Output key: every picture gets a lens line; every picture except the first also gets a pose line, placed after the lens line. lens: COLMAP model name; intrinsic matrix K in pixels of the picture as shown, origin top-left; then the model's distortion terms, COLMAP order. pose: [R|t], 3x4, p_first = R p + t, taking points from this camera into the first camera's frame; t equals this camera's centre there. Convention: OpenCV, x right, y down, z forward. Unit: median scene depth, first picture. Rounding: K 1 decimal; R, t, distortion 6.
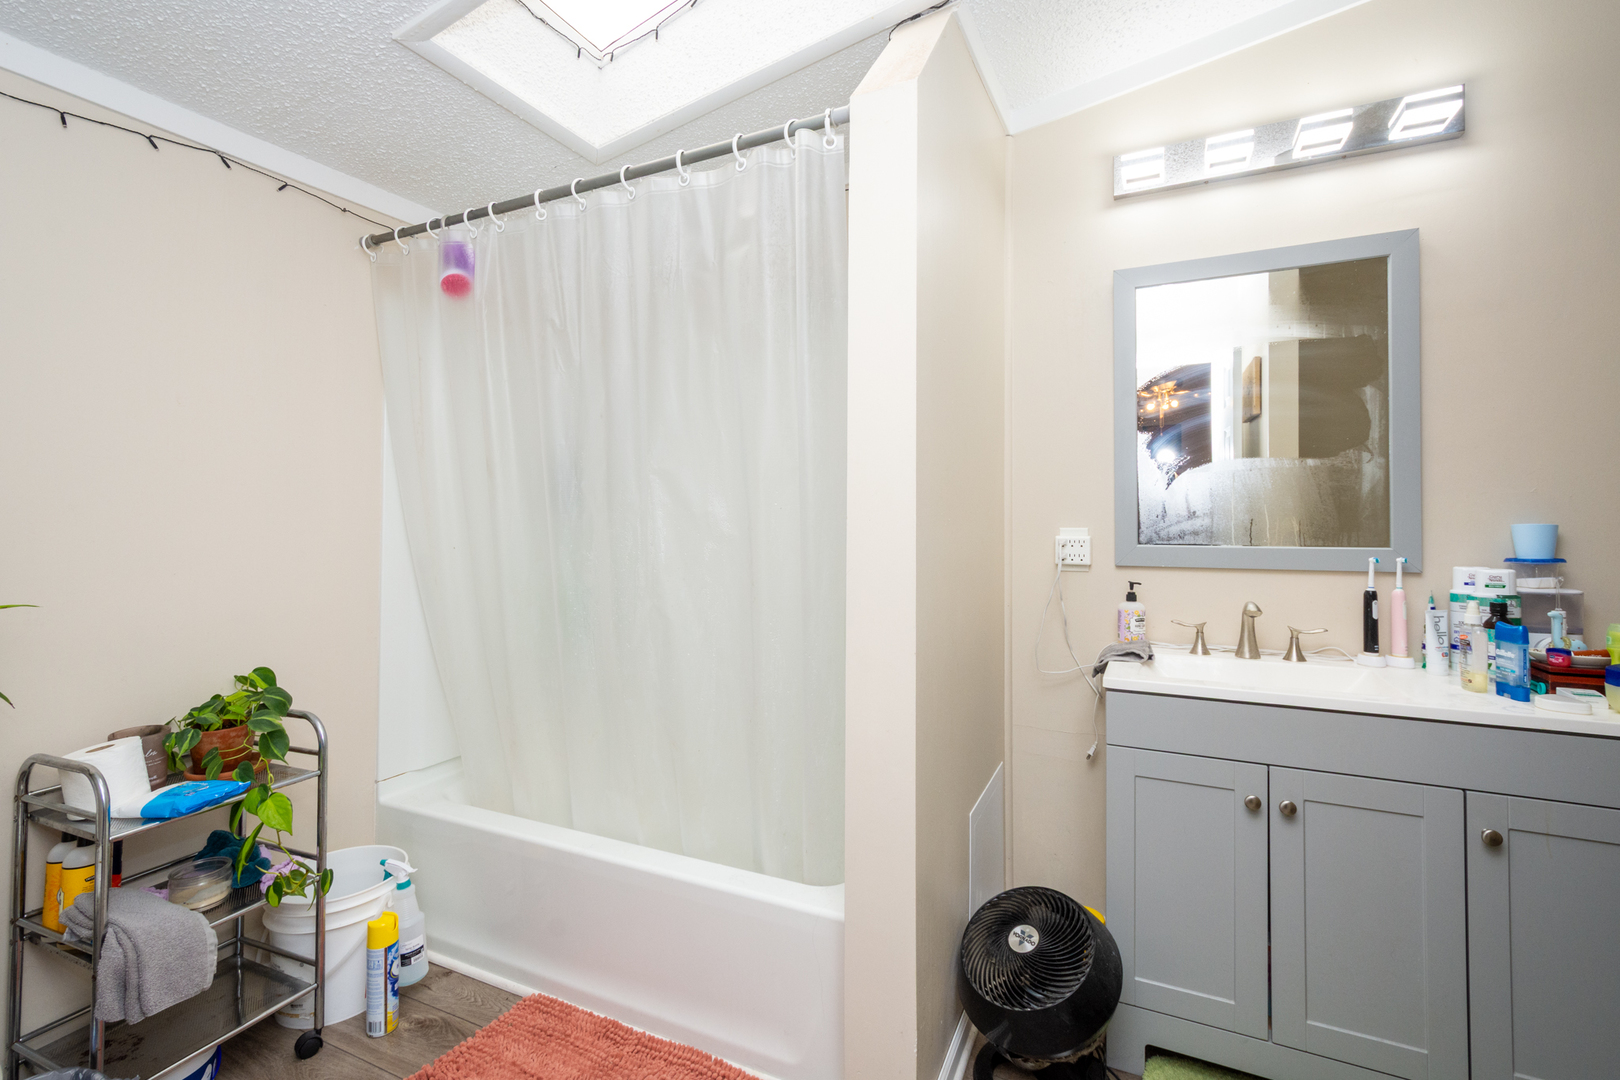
lens RADIAL K [[727.0, 0, 803.6], [0, 727.0, 519.1], [0, 0, 1]] dist [0.001510, -0.000068]
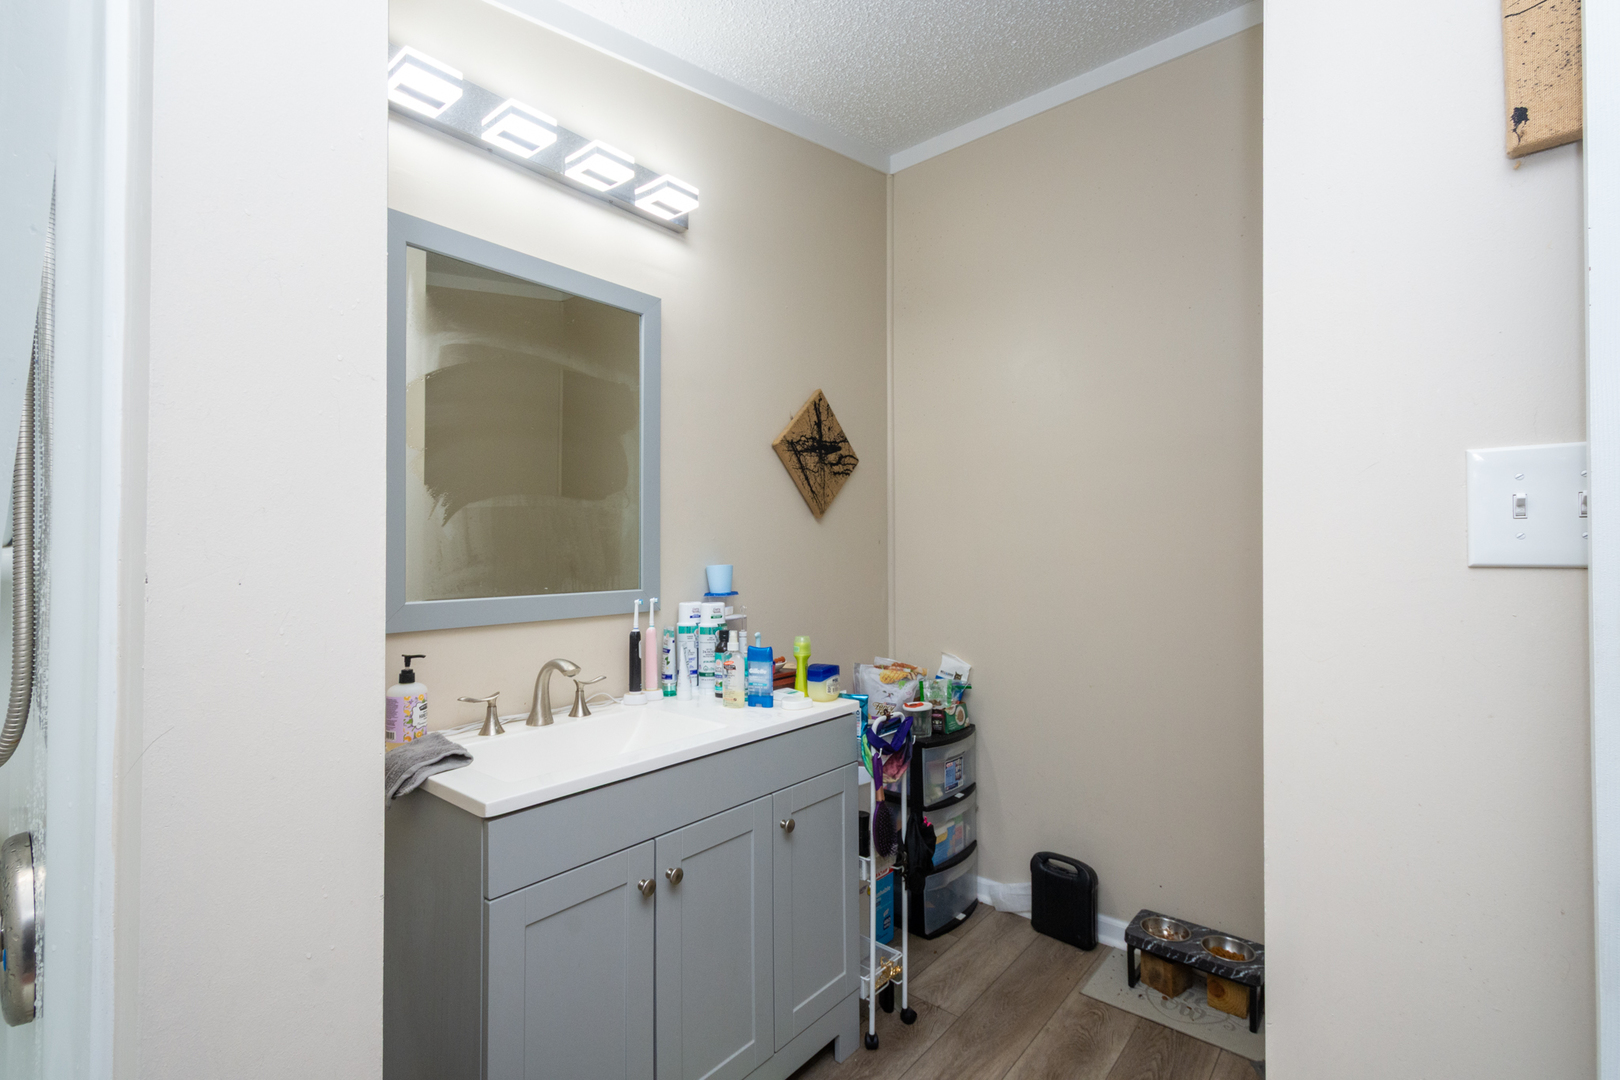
lens RADIAL K [[703.5, 0, 811.5], [0, 703.5, 555.1], [0, 0, 1]] dist [0.001601, 0.000004]
pose [[0.234954, -0.000207, 0.972006, -0.135957], [0.010059, 0.999947, -0.002218, -0.005880], [-0.971954, 0.010298, 0.234944, 0.520622]]
